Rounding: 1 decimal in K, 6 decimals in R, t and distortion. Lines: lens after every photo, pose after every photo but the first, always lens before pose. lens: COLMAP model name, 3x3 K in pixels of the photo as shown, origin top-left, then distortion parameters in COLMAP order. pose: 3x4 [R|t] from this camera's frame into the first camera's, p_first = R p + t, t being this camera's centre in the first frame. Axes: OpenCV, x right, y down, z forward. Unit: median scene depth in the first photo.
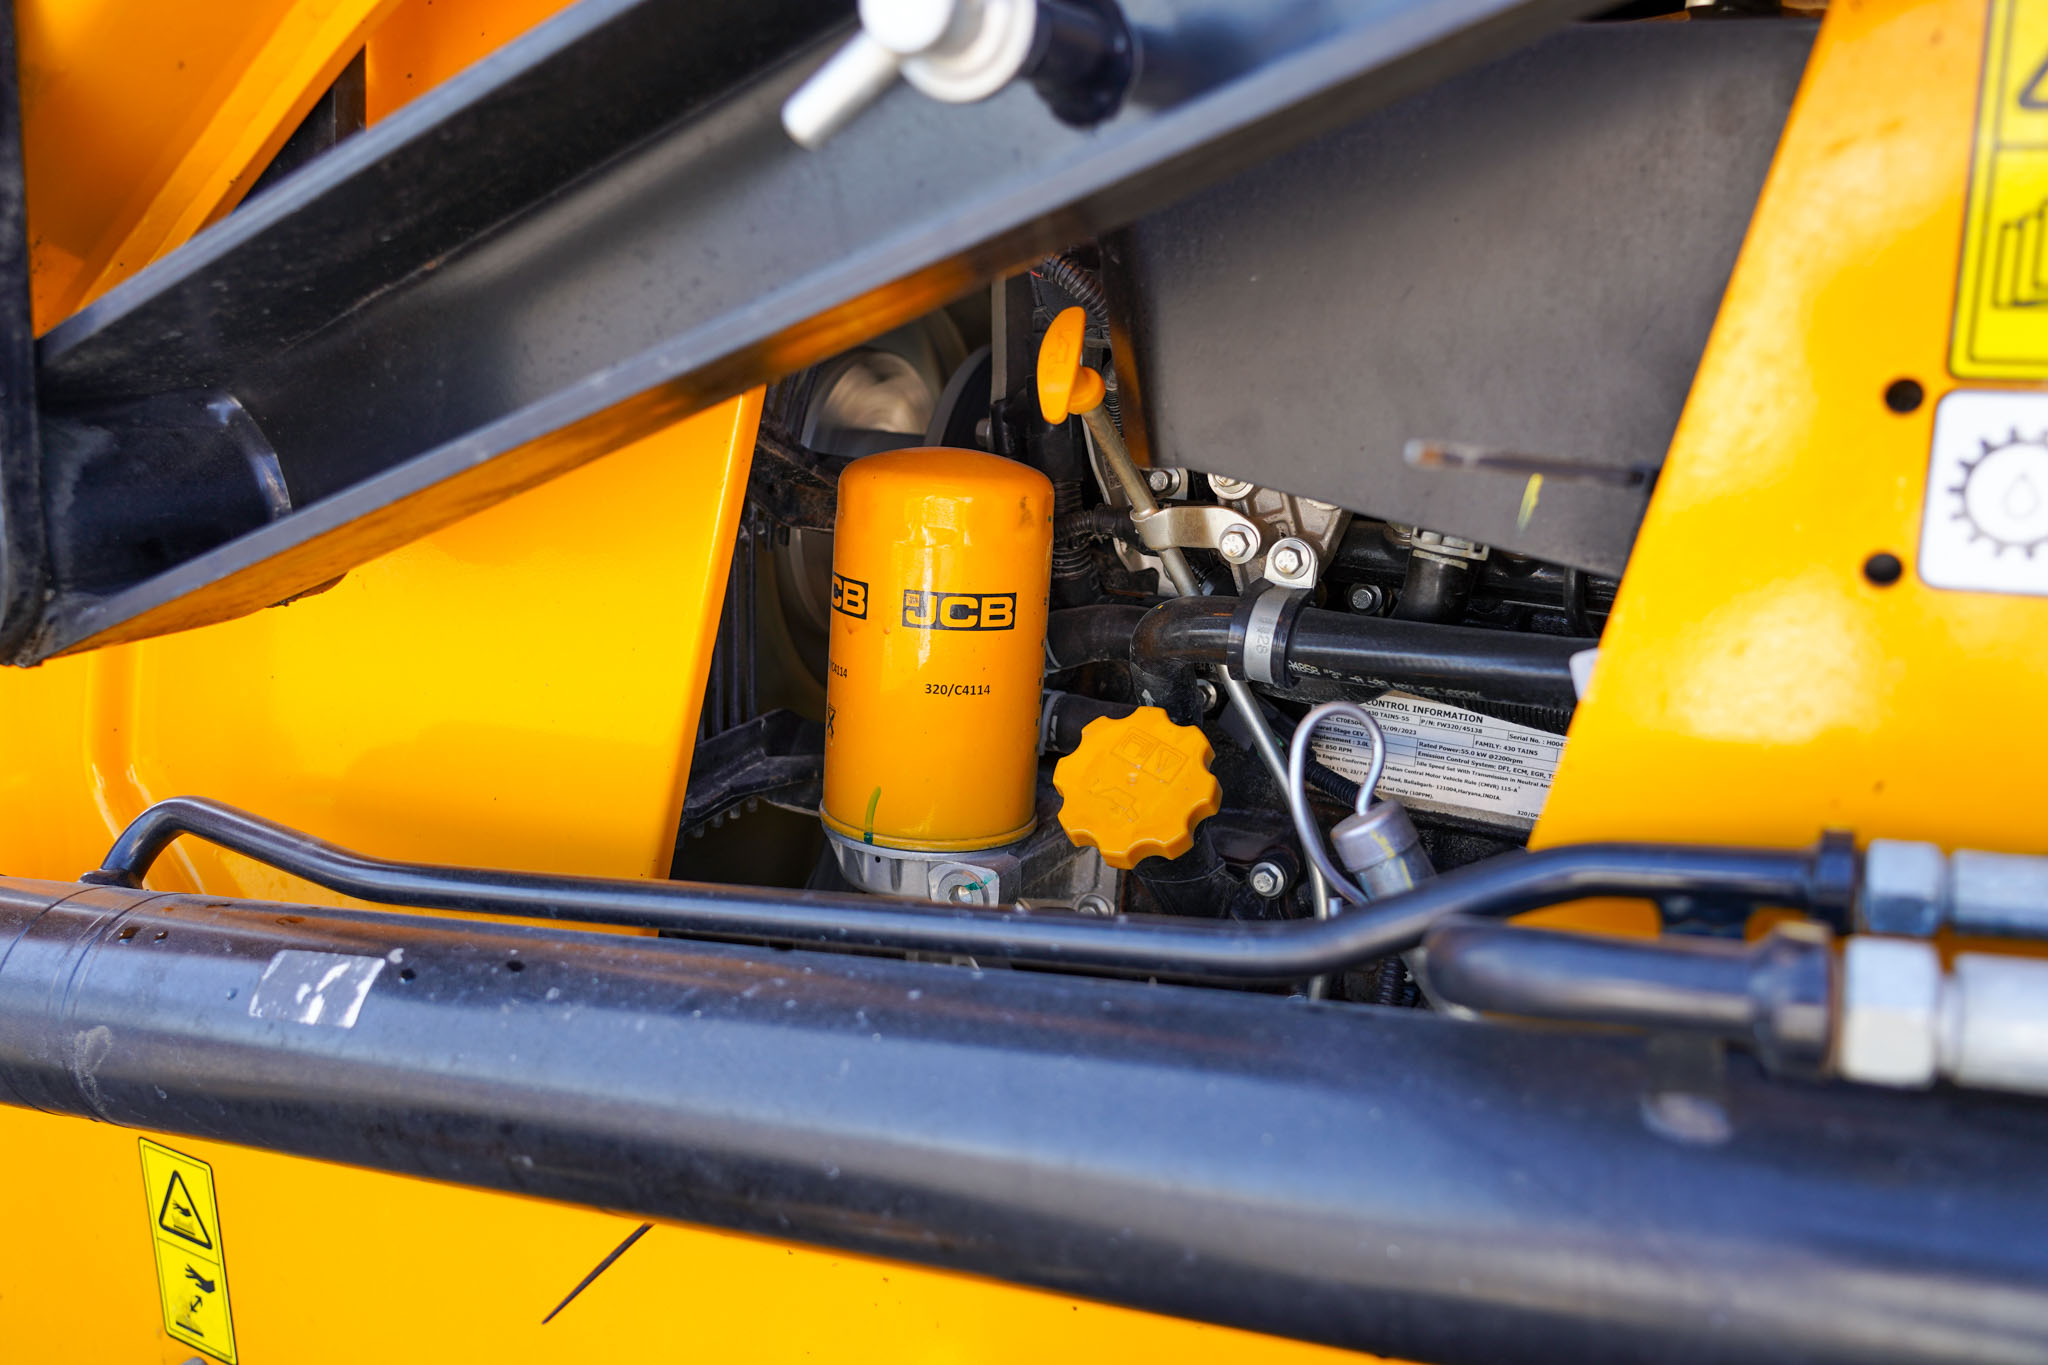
lens RADIAL K [[1731.5, 0, 1026.8], [0, 1731.5, 665.8], [0, 0, 1]] dist [0.025567, -0.014205]
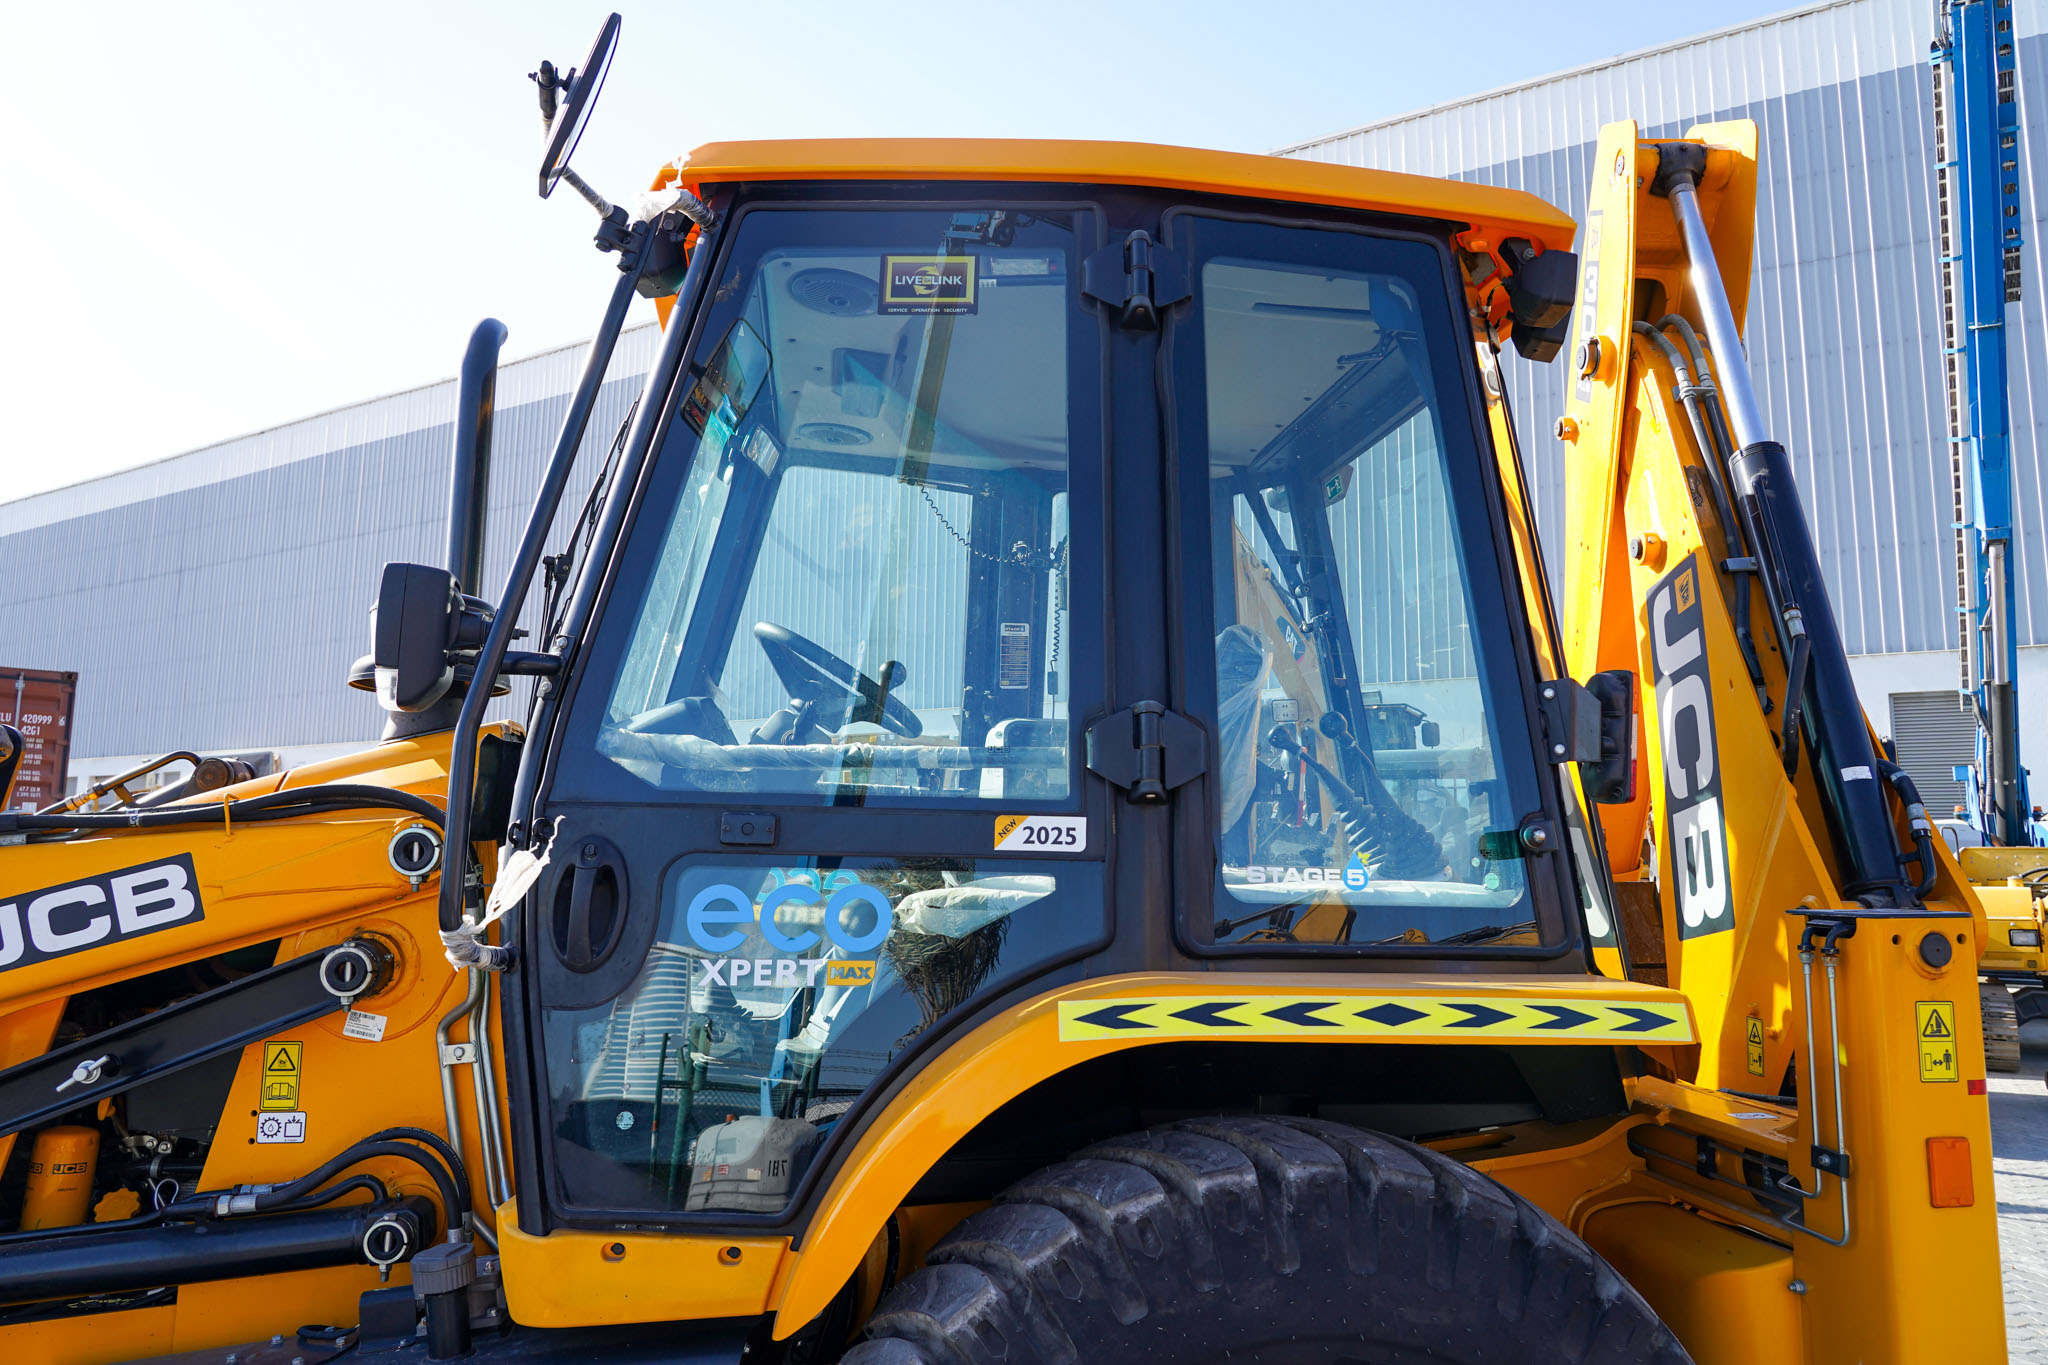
lens RADIAL K [[1373.4, 0, 1023.9], [0, 1373.4, 674.8], [0, 0, 1]] dist [-0.013774, 0.002535]
pose [[0.834229, 0.078961, 0.545736, -0.008340], [0.120681, 0.939558, -0.320418, 0.177974], [-0.538051, 0.333162, 0.774277, -3.106570]]
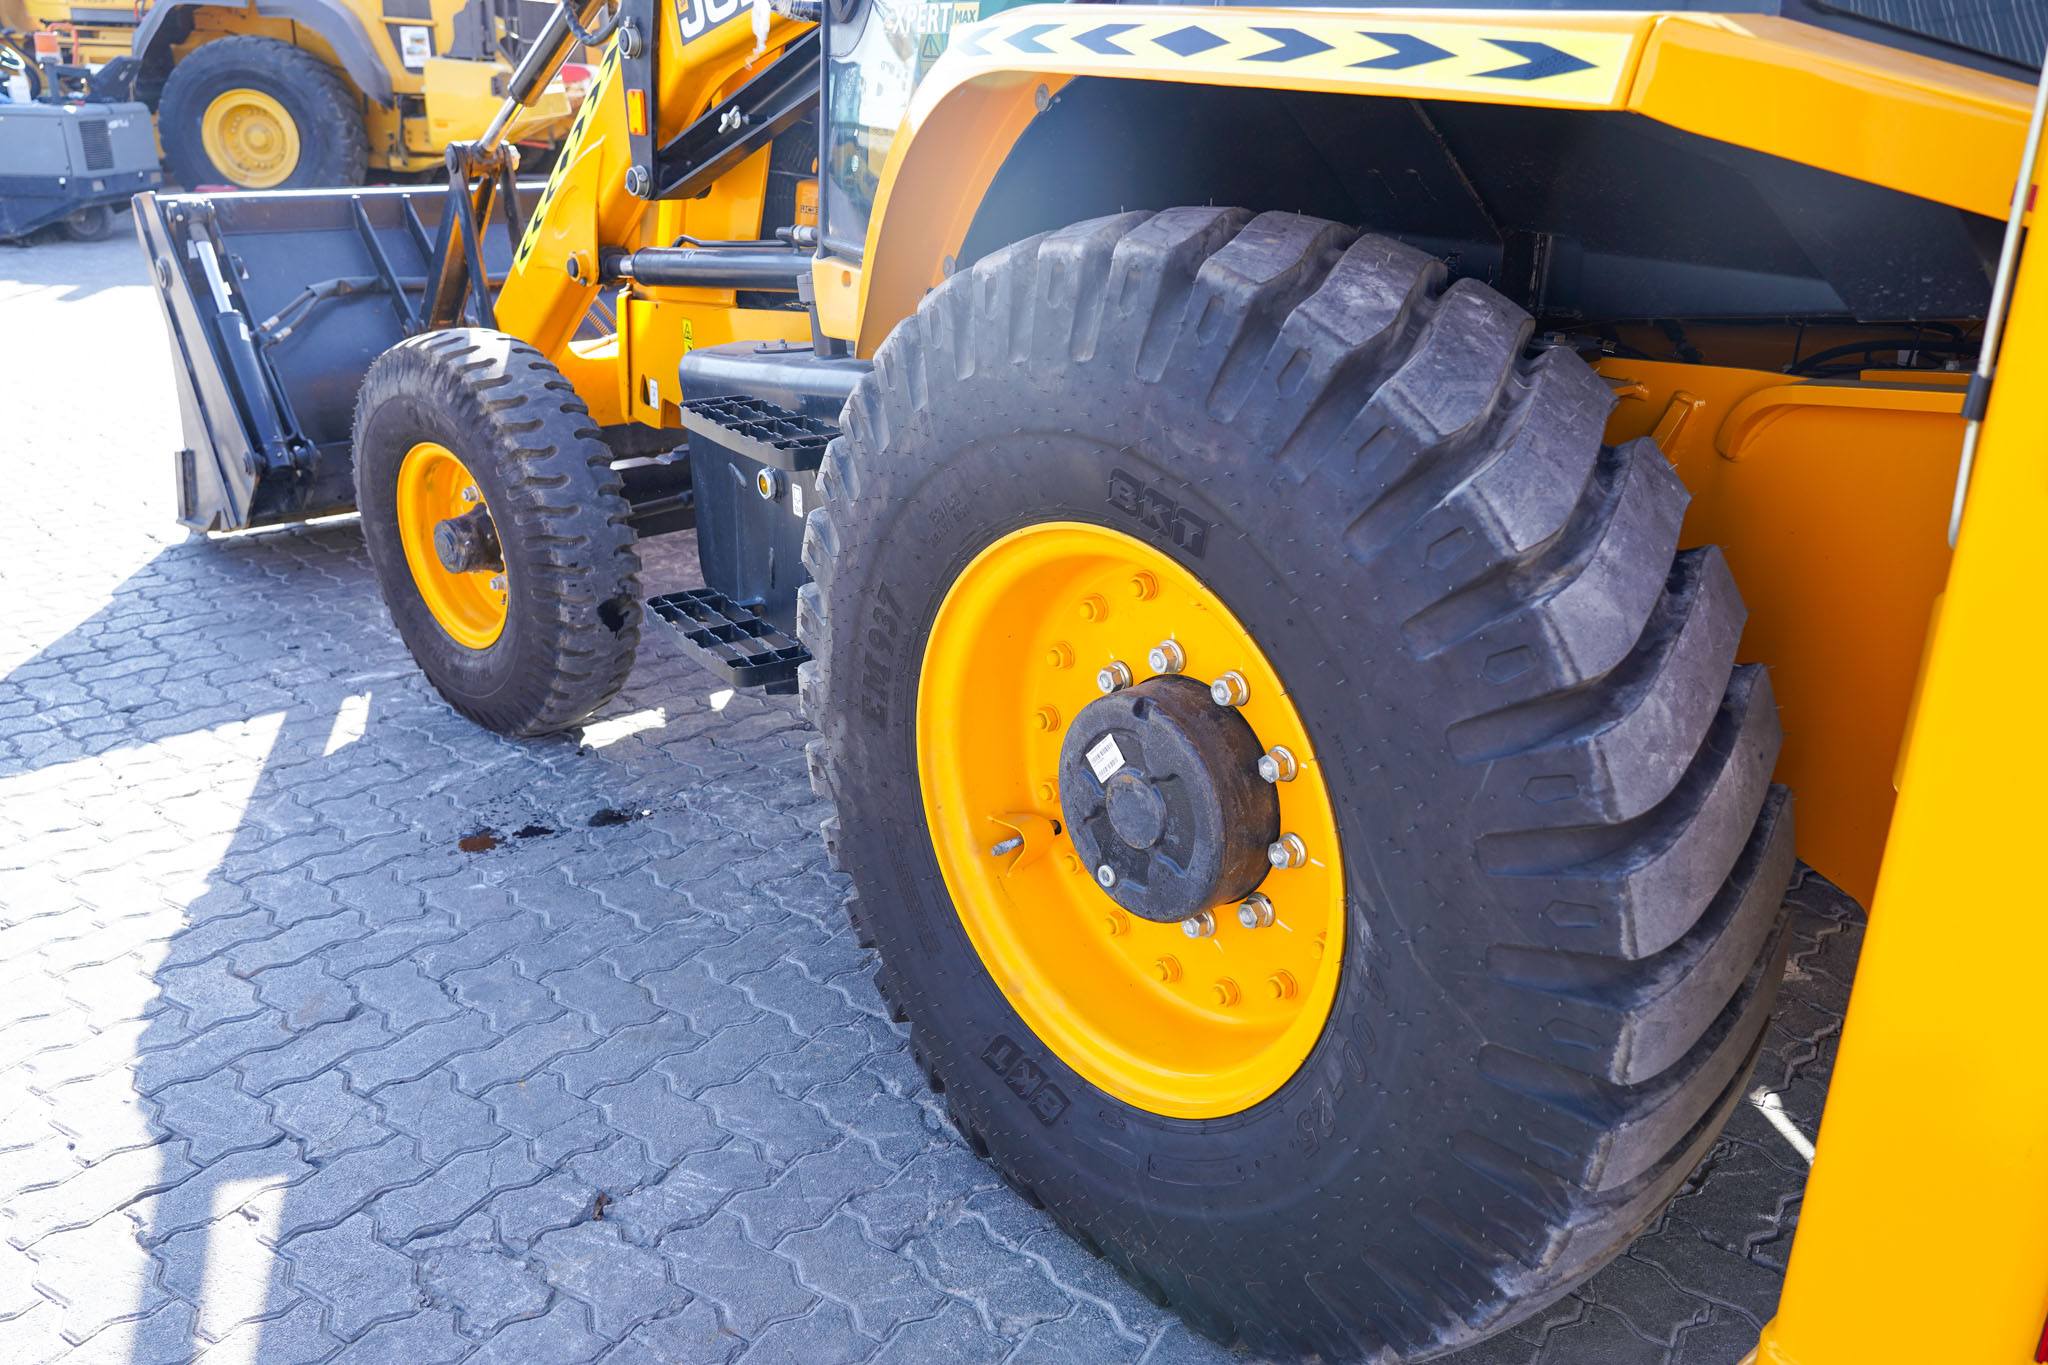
lens RADIAL K [[1586.9, 0, 1024.0], [0, 1586.9, 682.5], [0, 0, 1]] dist [-0.003472, 0.000912]
pose [[0.910339, 0.172554, -0.376175, 2.700505], [-0.122337, 0.980513, 0.153713, 0.571446], [0.395369, -0.093911, 0.913709, -3.385212]]
